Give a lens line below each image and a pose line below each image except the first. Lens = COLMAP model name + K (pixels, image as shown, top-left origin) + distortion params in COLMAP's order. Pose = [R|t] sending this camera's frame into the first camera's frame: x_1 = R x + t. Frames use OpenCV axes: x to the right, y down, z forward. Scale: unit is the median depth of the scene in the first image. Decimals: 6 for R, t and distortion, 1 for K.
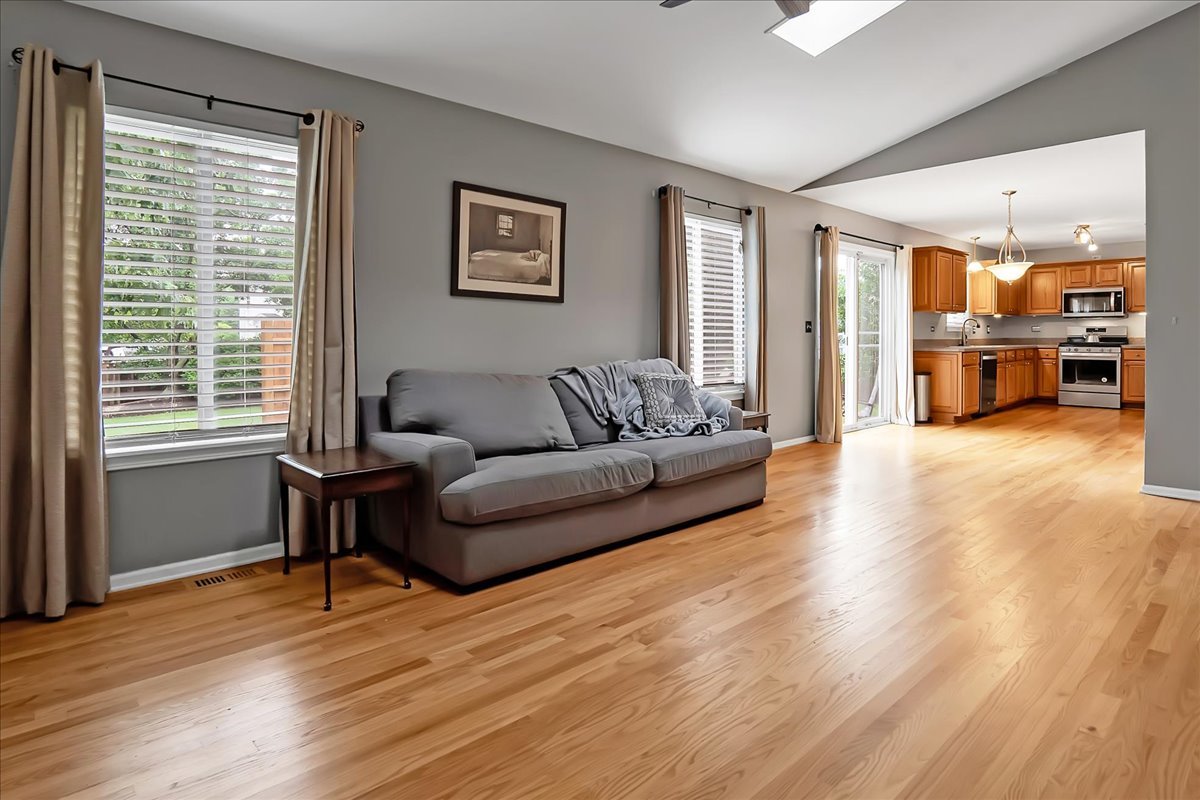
lens RADIAL K [[659.9, 0, 605.8], [0, 659.9, 339.2], [0, 0, 1]] dist [-0.024312, -0.000451]
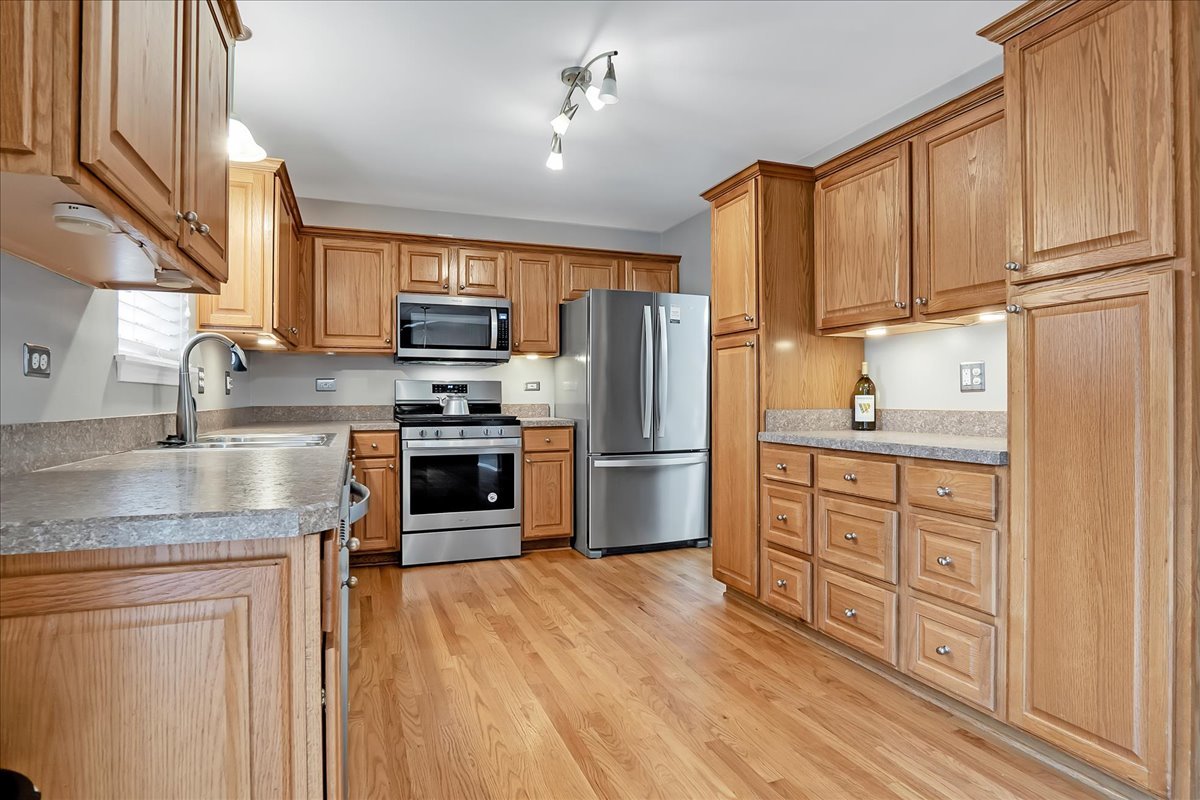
lens RADIAL K [[648.1, 0, 597.3], [0, 648.1, 402.9], [0, 0, 1]] dist [-0.020473, 0.001185]
pose [[0.380693, -0.004519, 0.924690, 0.366767], [0.007372, 0.999971, 0.001852, -0.003783], [-0.924672, 0.006111, 0.380716, 0.739770]]
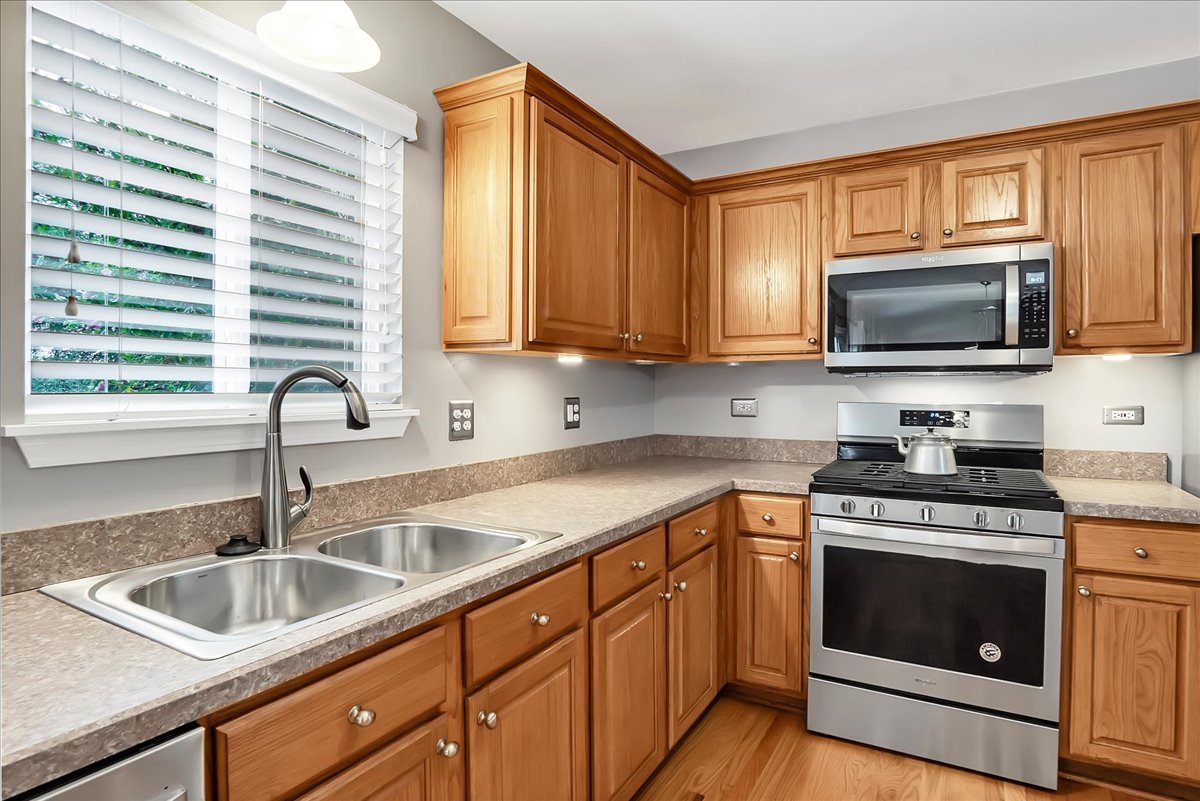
lens RADIAL K [[637.8, 0, 608.7], [0, 637.8, 391.7], [0, 0, 1]] dist [-0.035734, 0.004235]
pose [[0.955555, 0.000987, 0.294811, 0.564602], [-0.001793, 0.999995, 0.002467, -0.025975], [-0.294808, -0.002886, 0.955552, 0.813176]]
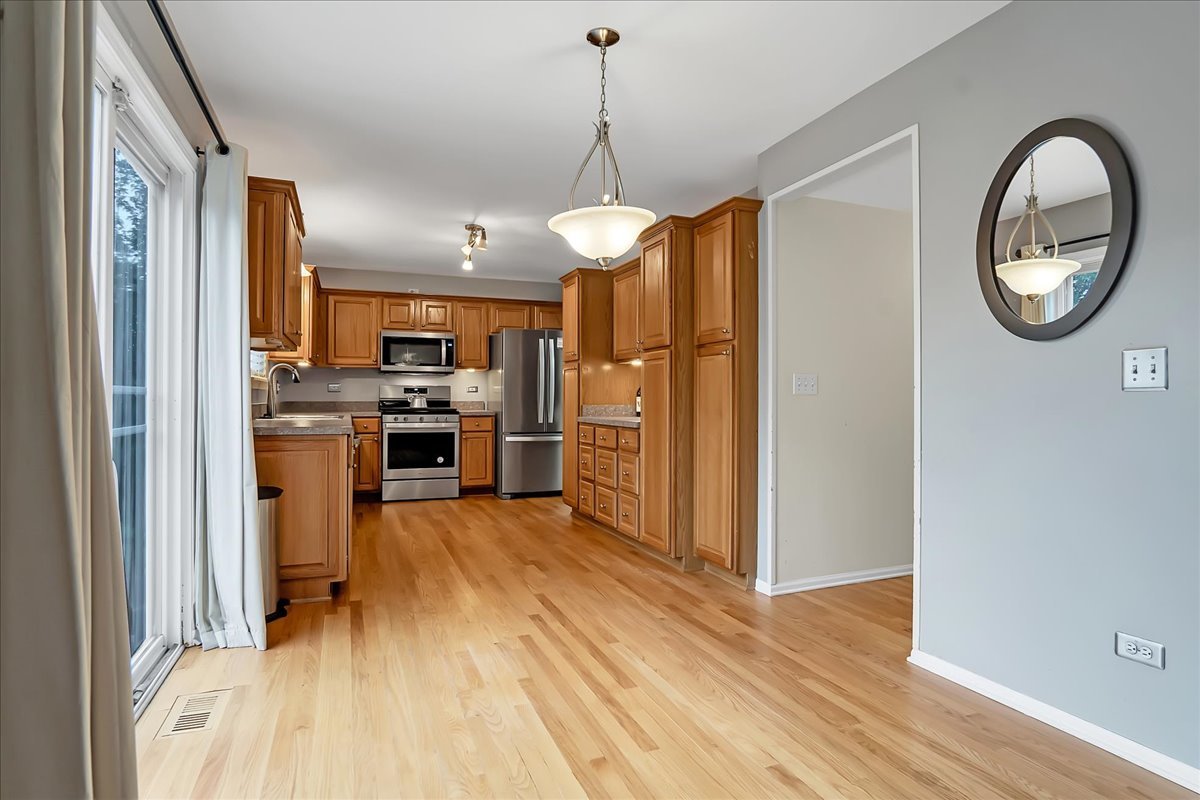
lens RADIAL K [[648.1, 0, 607.5], [0, 648.1, 400.2], [0, 0, 1]] dist [-0.020473, 0.001185]
pose [[0.360596, 0.000698, 0.932722, 0.161835], [0.000899, 0.999999, -0.001096, -0.002508], [-0.932722, 0.001234, 0.360595, 0.554884]]
